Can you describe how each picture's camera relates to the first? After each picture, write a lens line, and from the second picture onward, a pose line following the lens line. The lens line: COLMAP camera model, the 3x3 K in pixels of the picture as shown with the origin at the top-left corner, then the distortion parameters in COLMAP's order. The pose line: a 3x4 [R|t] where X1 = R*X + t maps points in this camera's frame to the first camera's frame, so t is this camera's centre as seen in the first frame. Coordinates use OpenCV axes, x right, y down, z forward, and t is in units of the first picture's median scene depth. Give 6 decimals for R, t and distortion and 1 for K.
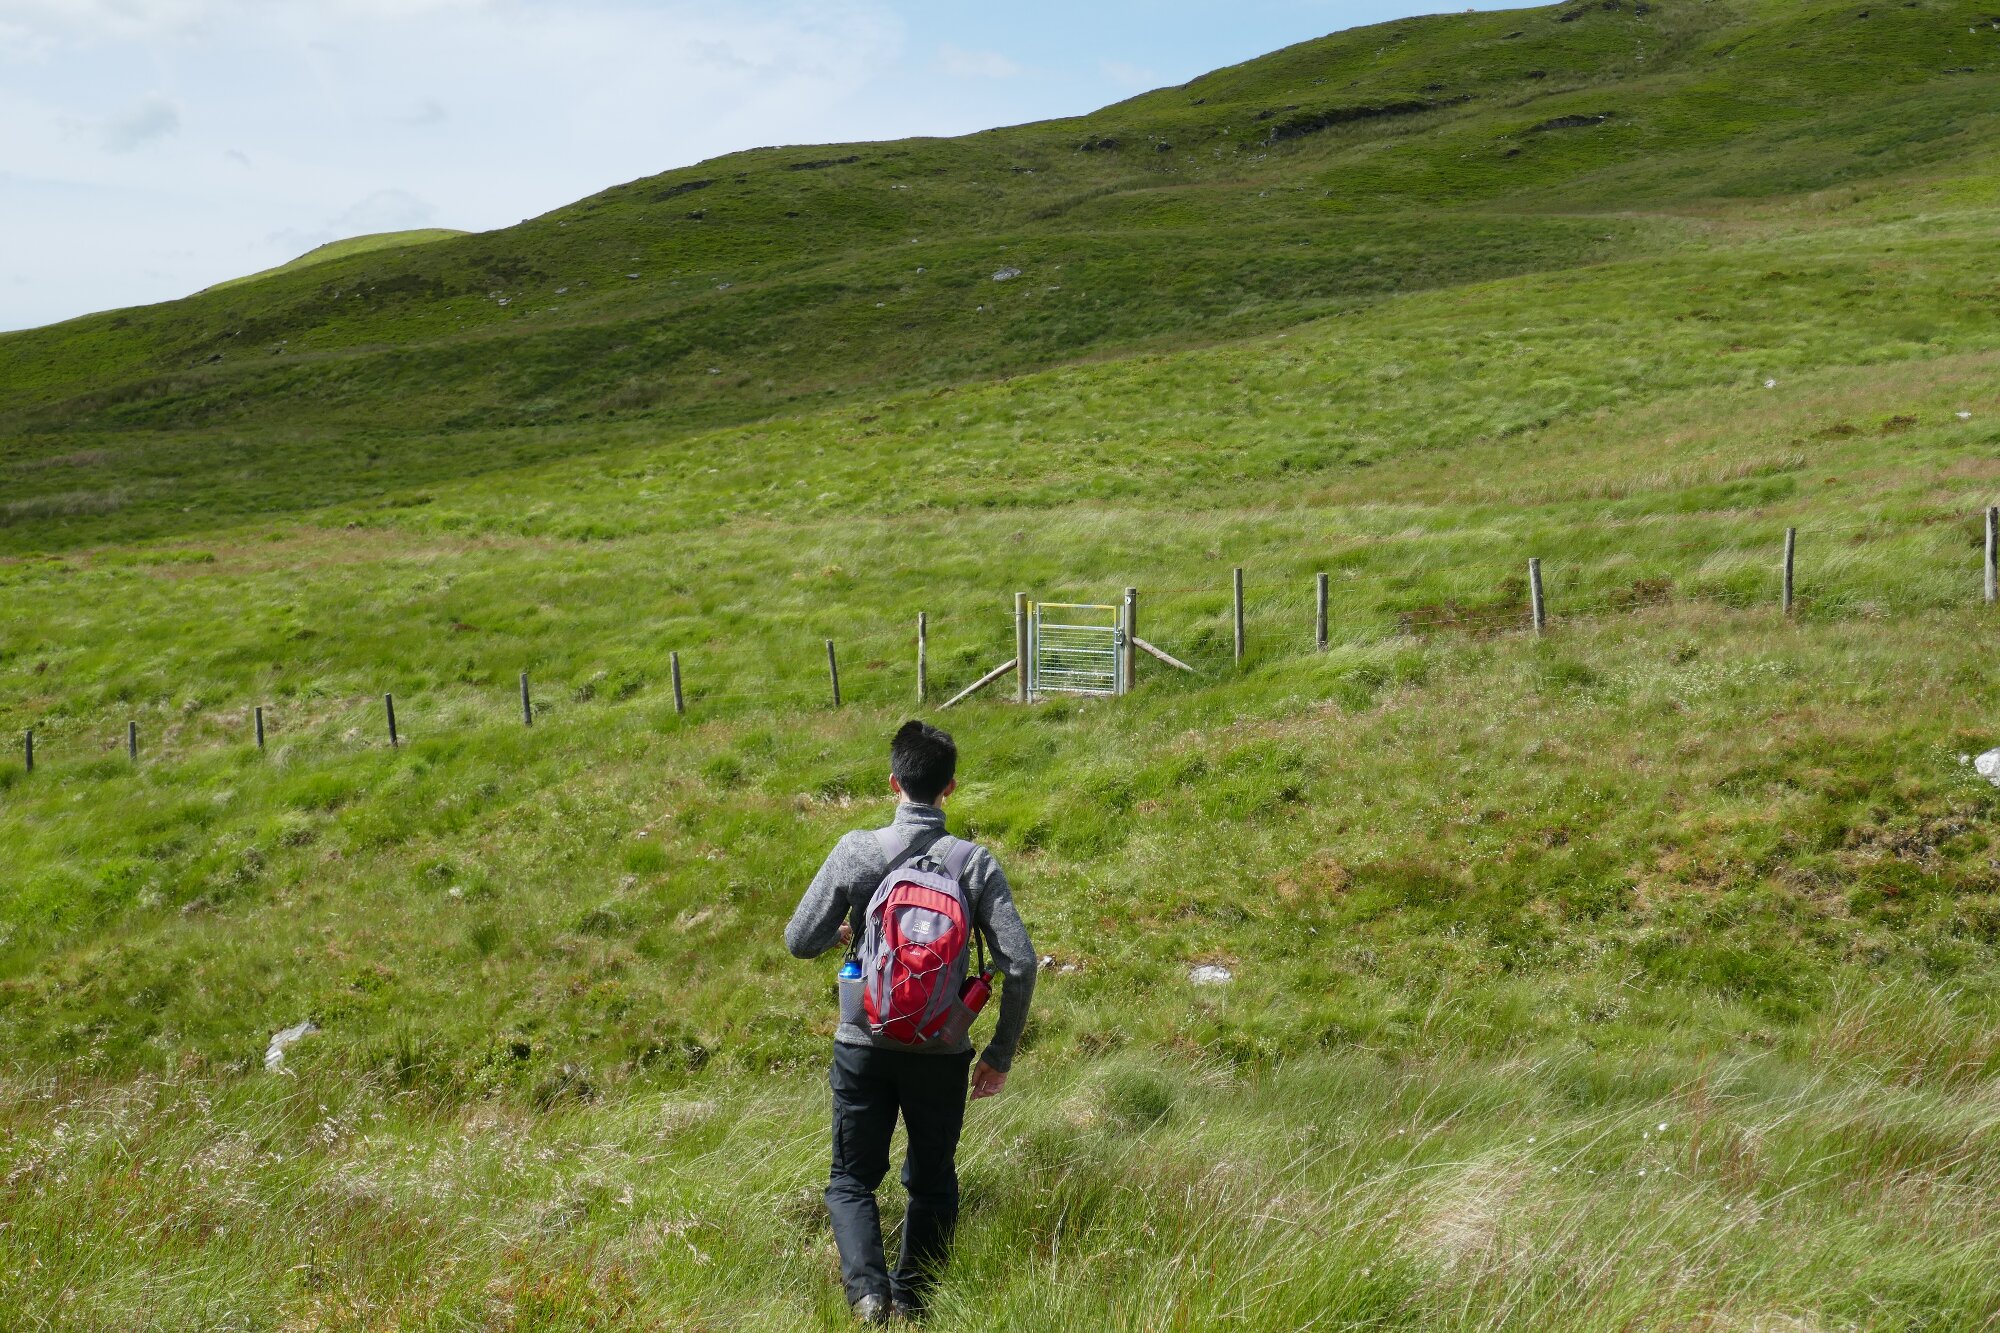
lens RADIAL K [[2633.1, 0, 1000.0], [0, 2633.1, 666.5], [0, 0, 1]] dist [-0.012024, -0.017797]
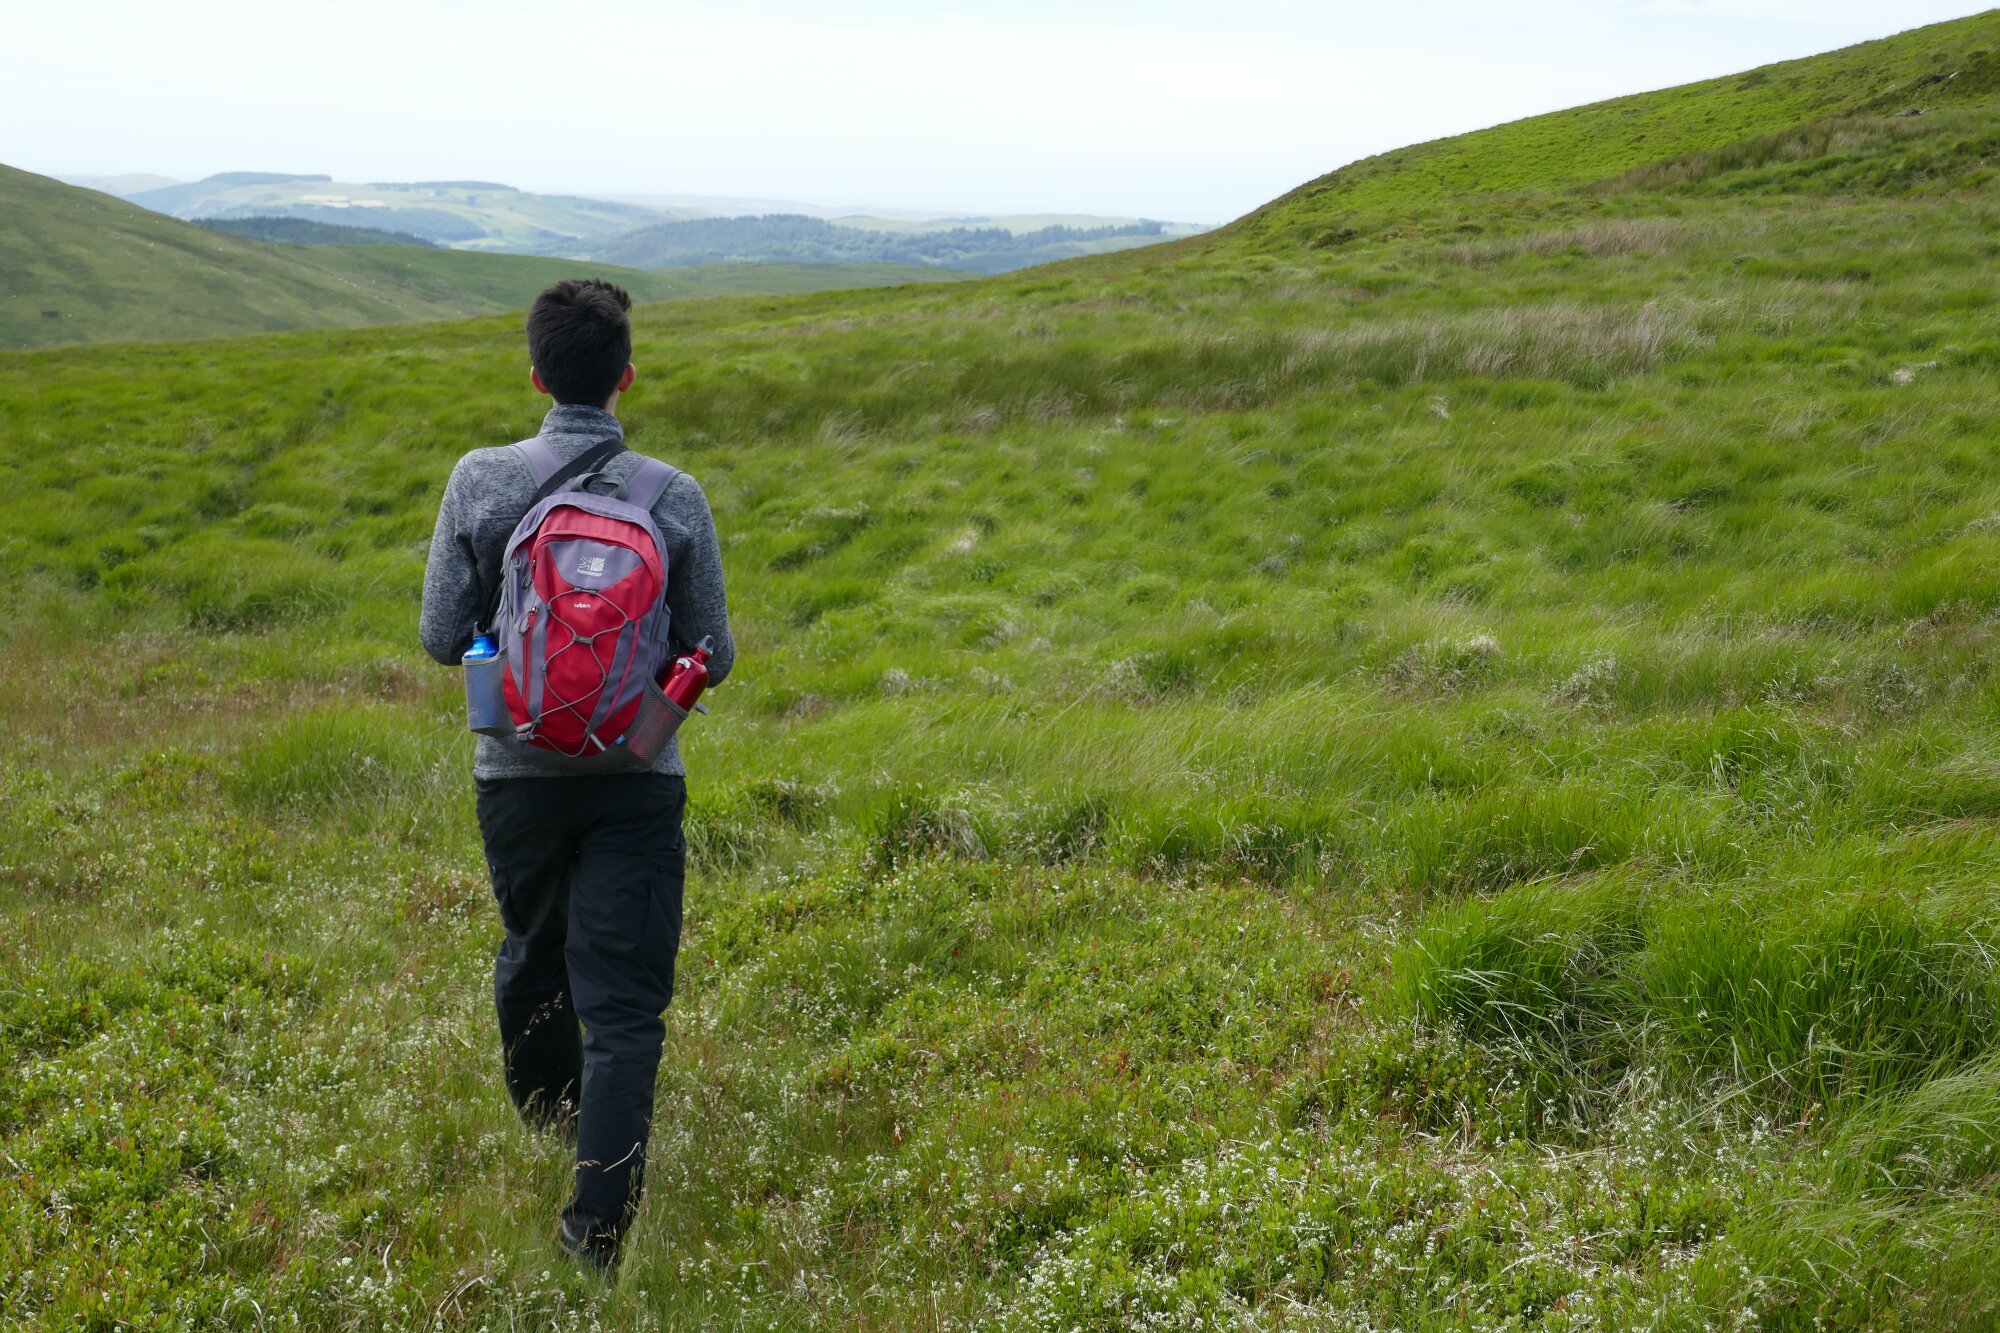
lens RADIAL K [[2542.0, 0, 1000.0], [0, 2542.0, 666.5], [0, 0, 1]] dist [-0.002501, 0.003643]
pose [[0.821265, 0.105670, -0.560677, -0.887620], [-0.075893, 0.994199, 0.076209, -0.160847], [0.565477, -0.020036, 0.824520, 2.752196]]
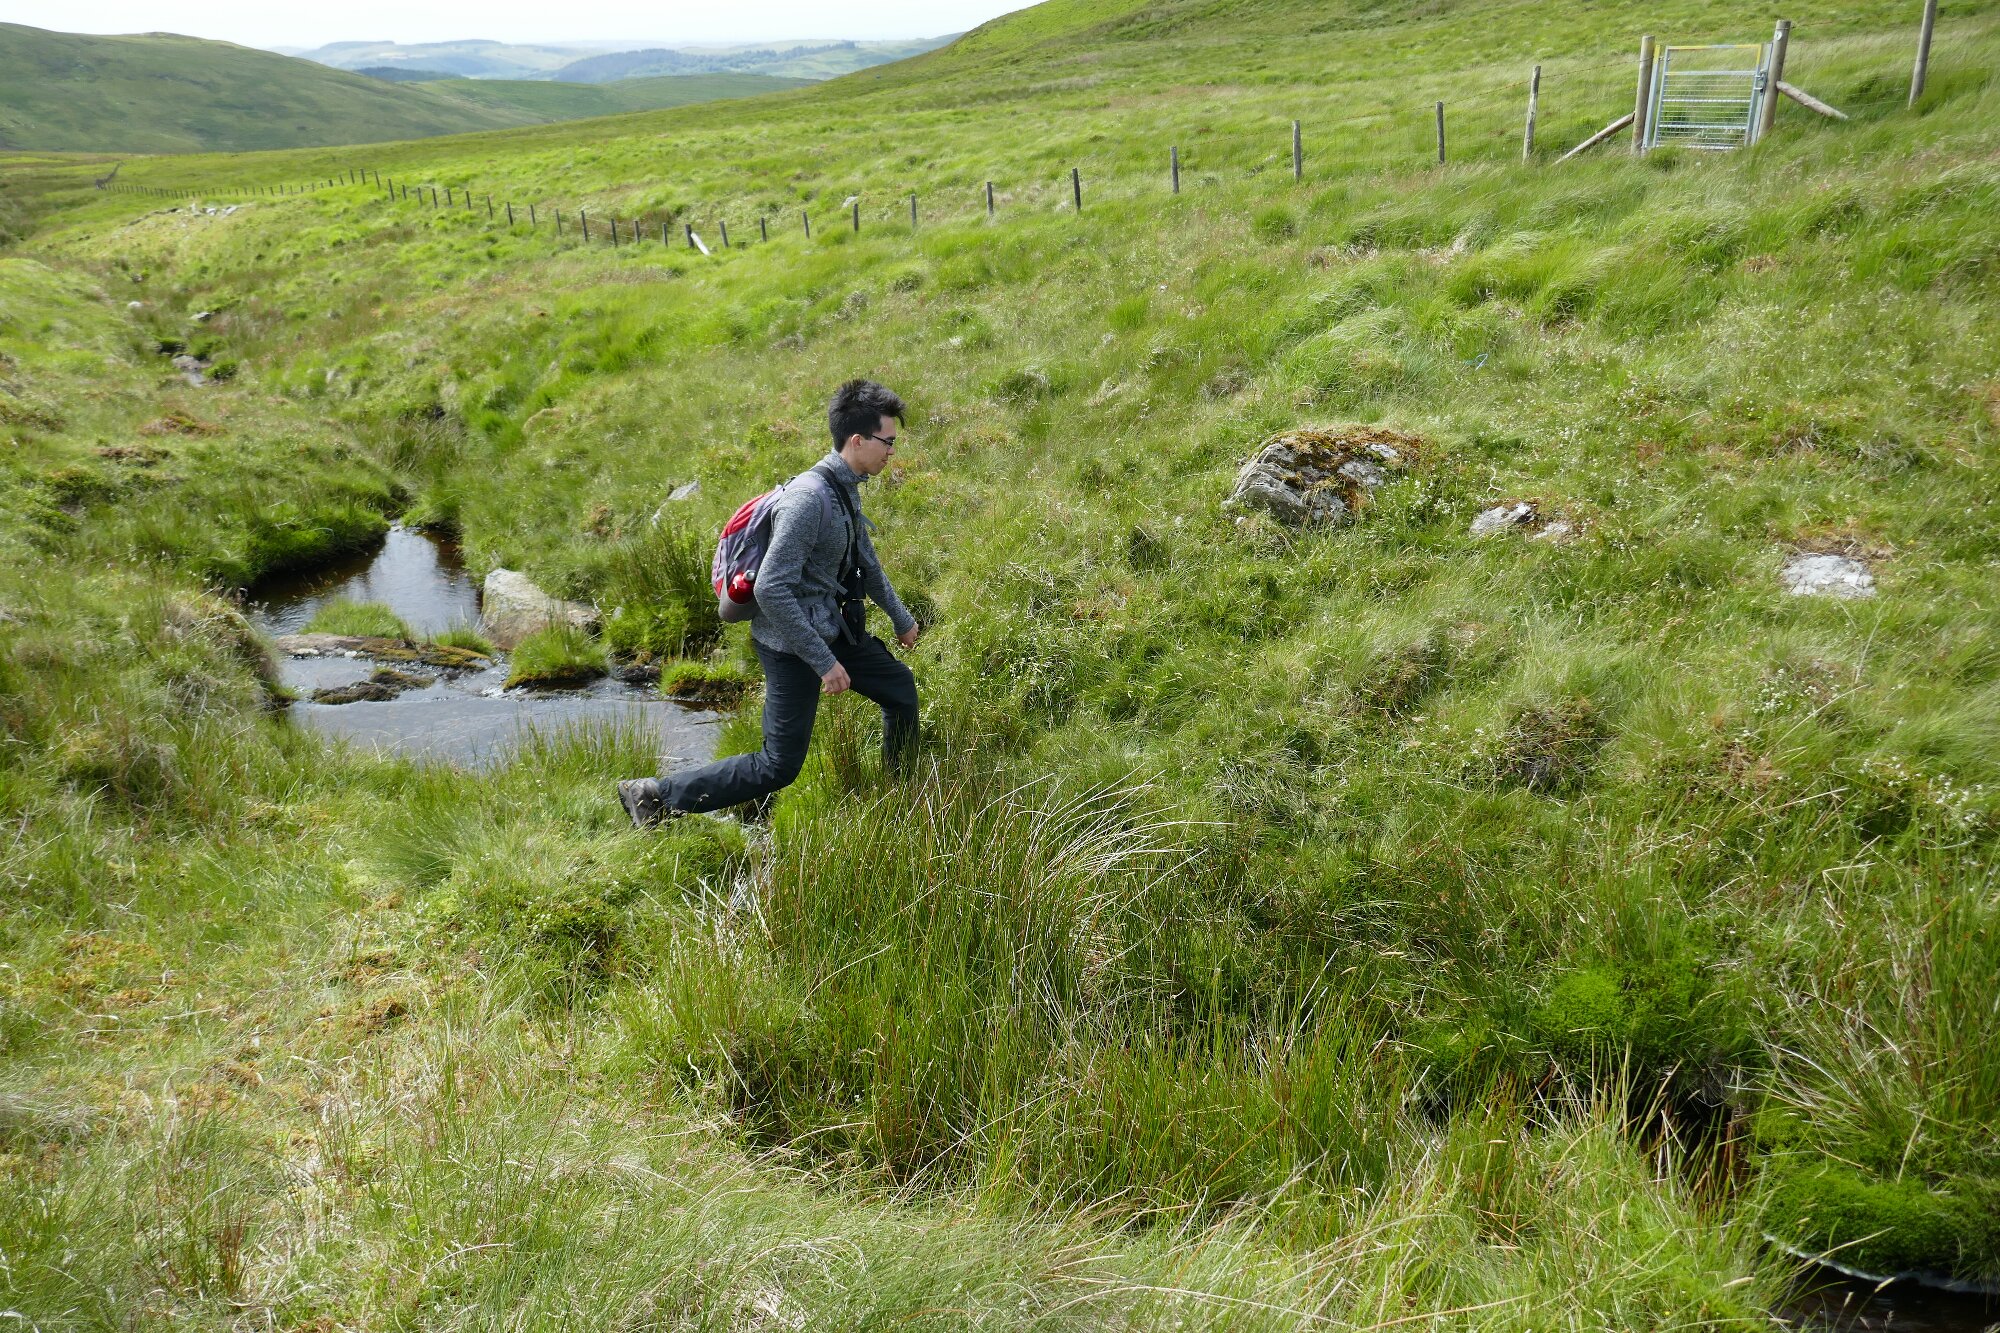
lens RADIAL K [[1410.5, 0, 1000.0], [0, 1410.5, 666.5], [0, 0, 1]] dist [-0.010762, -0.000918]
pose [[0.907945, 0.137681, -0.395829, 0.028260], [-0.007242, 0.949510, 0.313655, 0.030995], [0.419027, -0.281914, 0.863099, 0.449748]]
